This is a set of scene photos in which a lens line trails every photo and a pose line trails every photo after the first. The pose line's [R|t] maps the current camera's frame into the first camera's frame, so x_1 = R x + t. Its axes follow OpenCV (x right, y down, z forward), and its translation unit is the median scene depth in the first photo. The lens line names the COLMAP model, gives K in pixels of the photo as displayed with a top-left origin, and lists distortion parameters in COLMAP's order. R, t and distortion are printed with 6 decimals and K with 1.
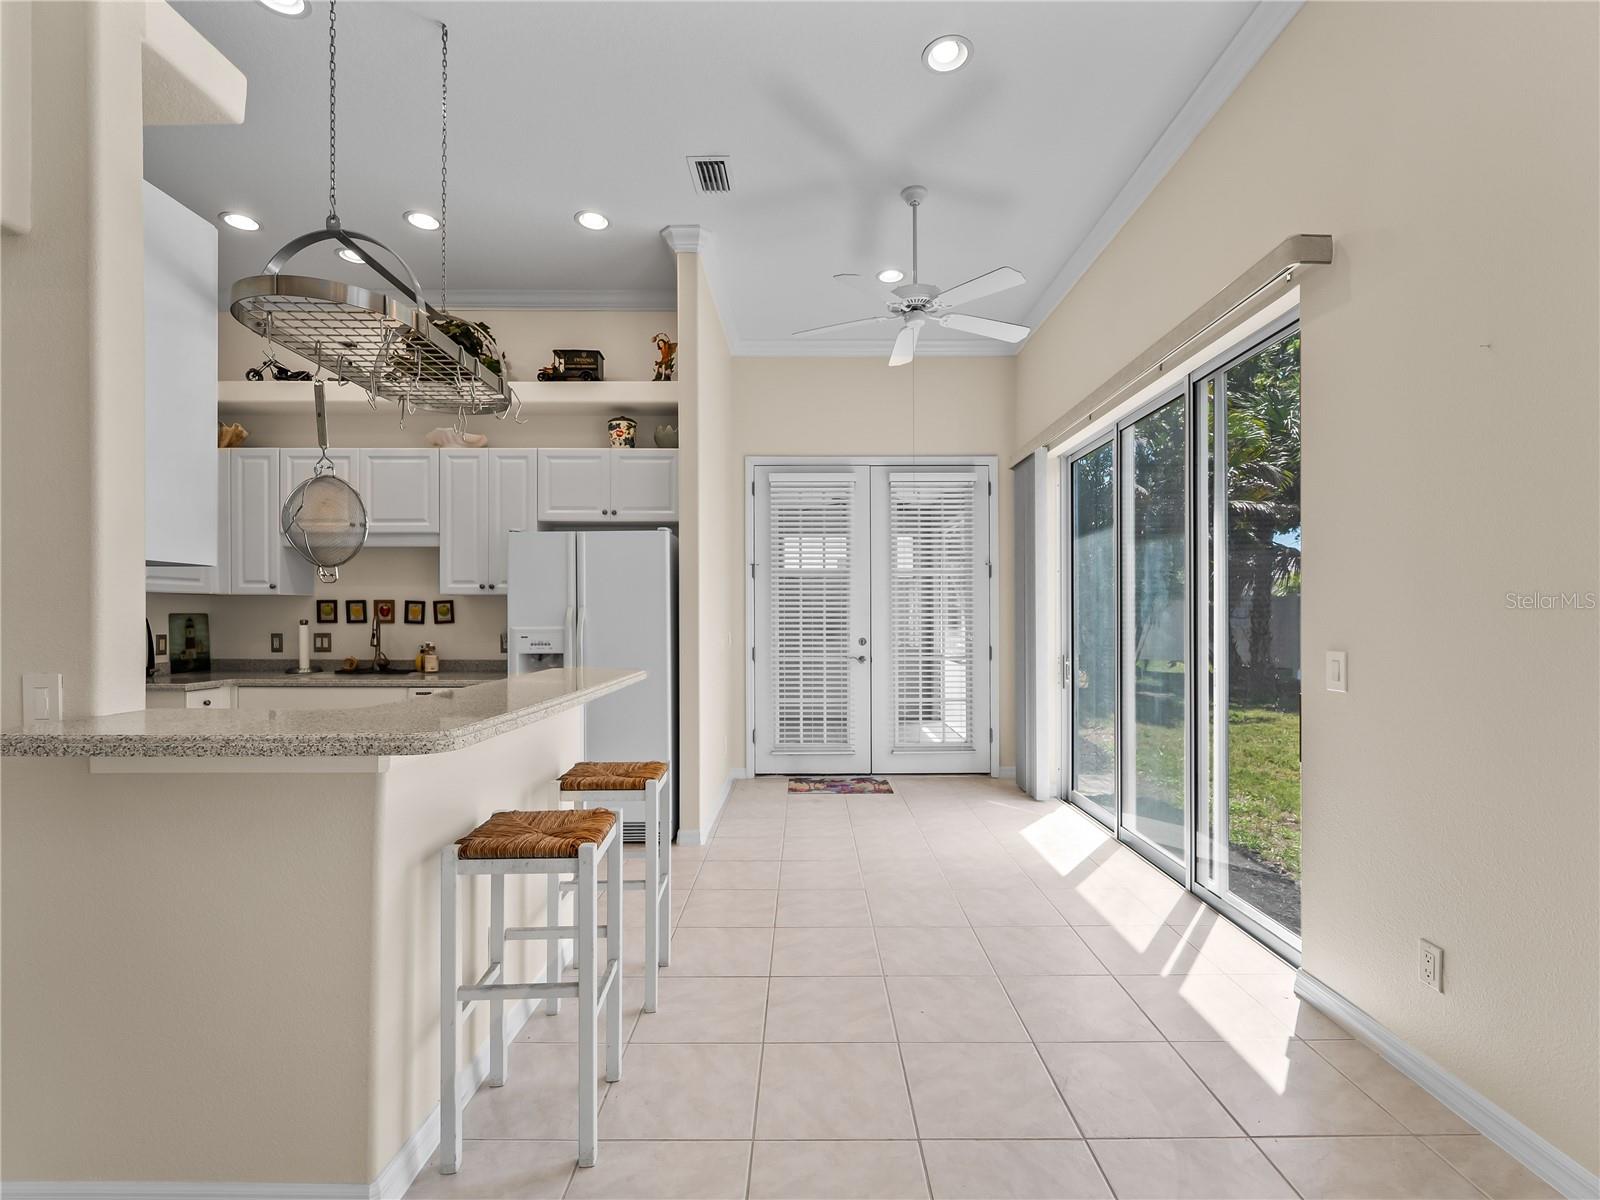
lens RADIAL K [[723.5, 0, 803.7], [0, 723.5, 616.8], [0, 0, 1]] dist [-0.001196, 0.000103]
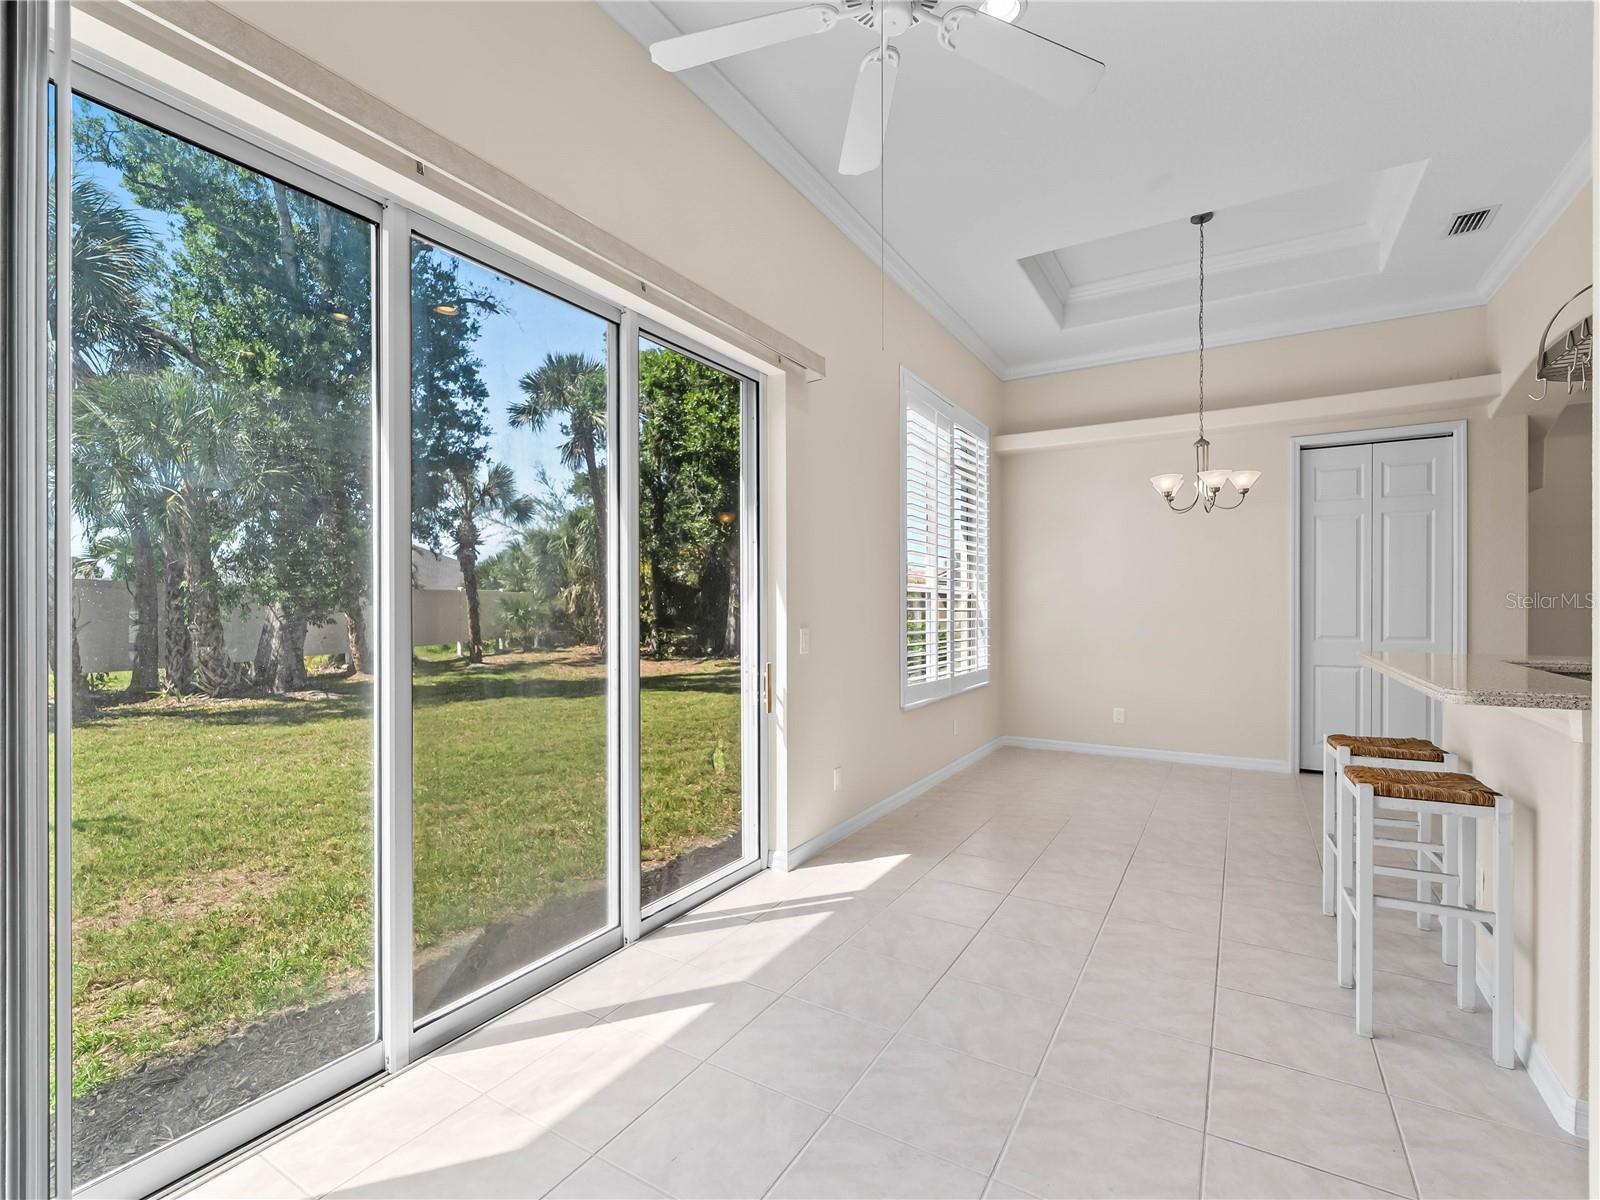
lens RADIAL K [[735.1, 0, 803.0], [0, 735.1, 611.9], [0, 0, 1]] dist [0.010291, -0.008397]
pose [[-0.861262, -0.002961, 0.508152, -0.039907], [0.002598, 0.999944, 0.010230, -0.002674], [-0.508154, 0.010131, -0.861207, 1.187667]]
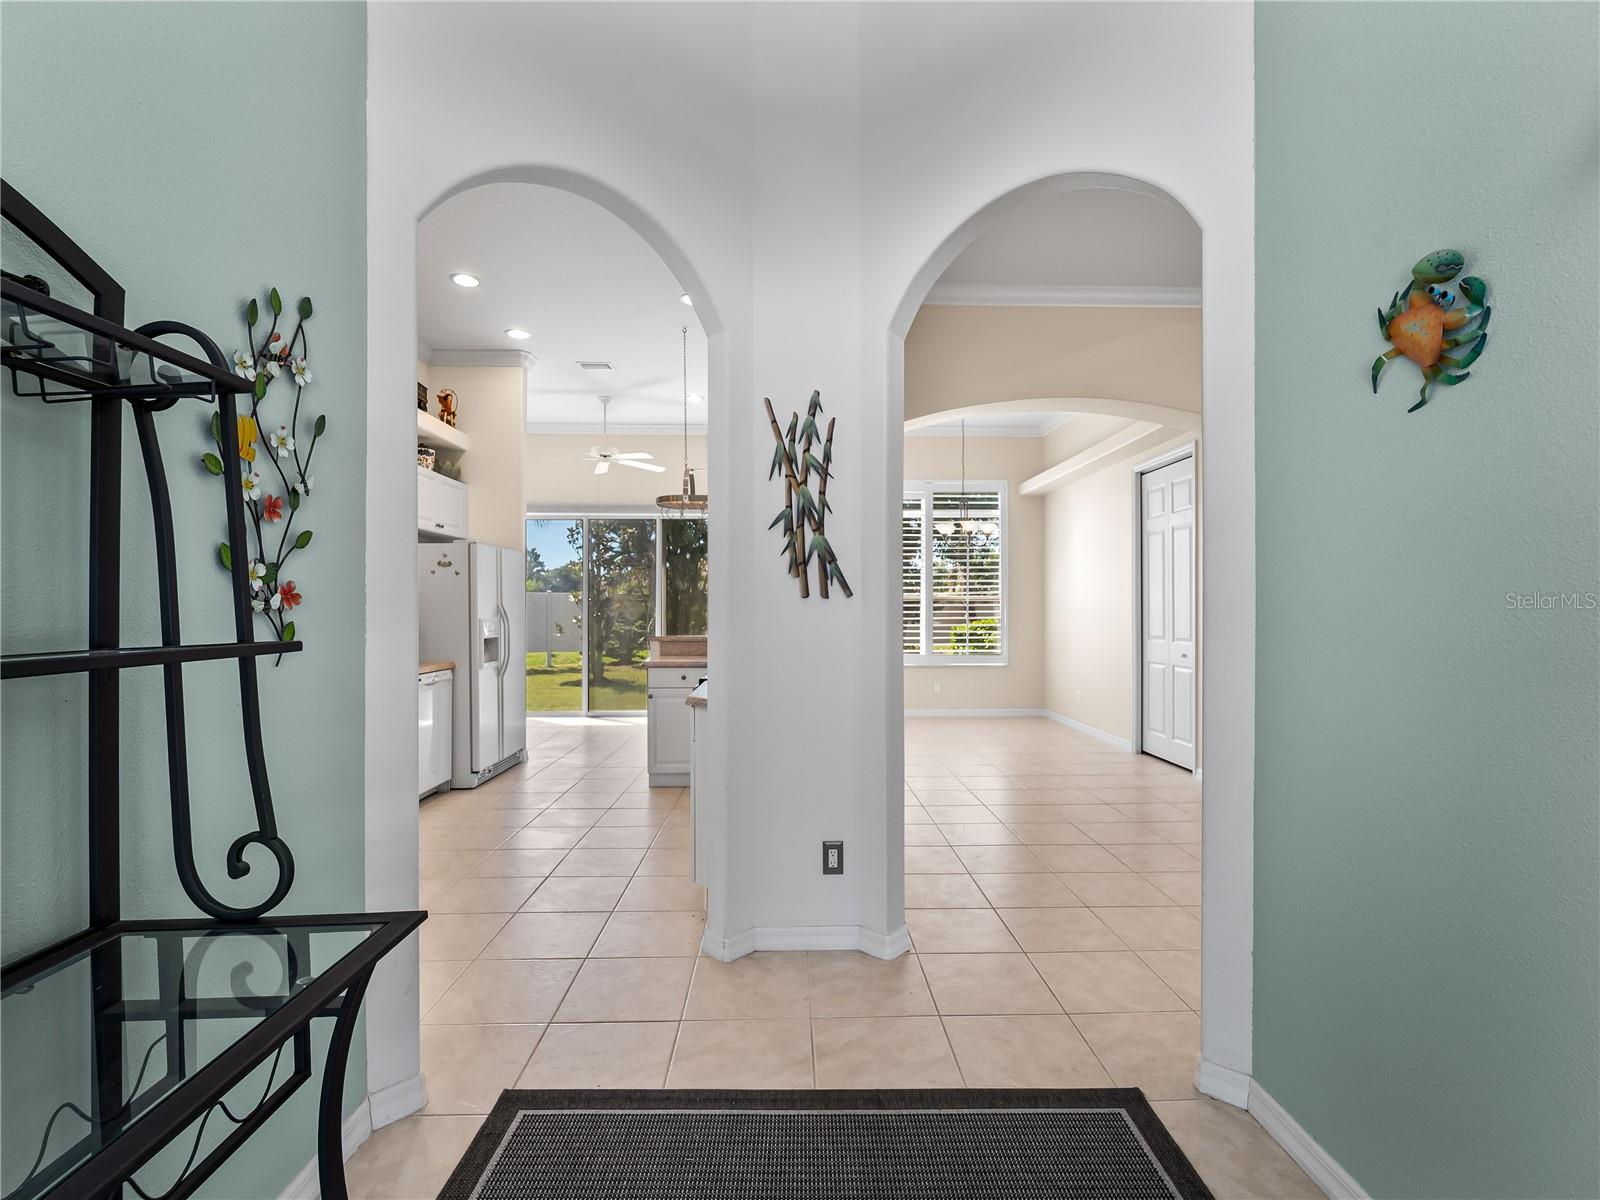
lens RADIAL K [[721.8, 0, 807.1], [0, 721.8, 611.9], [0, 0, 1]] dist [0.000898, 0.000016]
pose [[-0.038400, 0.000499, 0.999262, -1.497144], [0.001600, 0.999999, -0.000438, 0.006698], [-0.999261, 0.001582, -0.038401, 0.418875]]
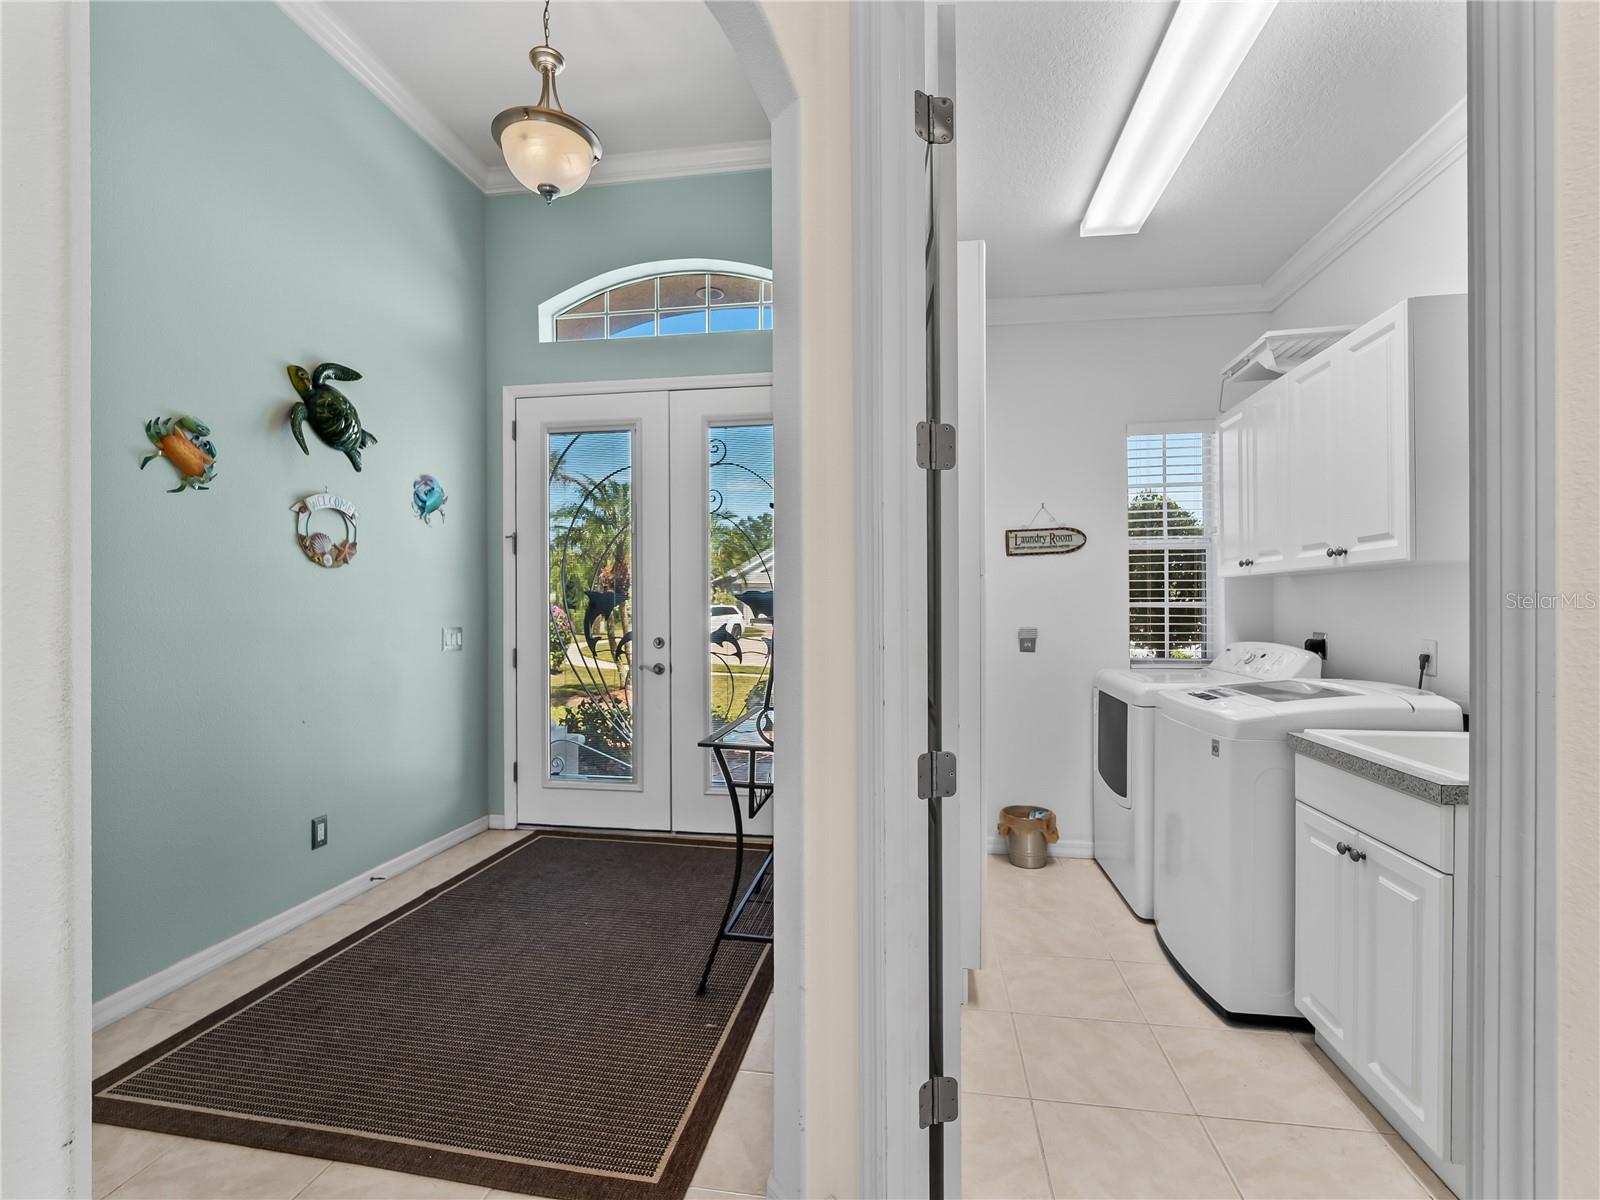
lens RADIAL K [[758.5, 0, 796.9], [0, 758.5, 609.9], [0, 0, 1]] dist [-0.002420, -0.000285]
pose [[-0.168080, 0.006558, -0.985752, -0.726117], [0.000821, 0.999978, 0.006512, 0.005583], [0.985773, 0.000286, -0.168081, 0.697800]]
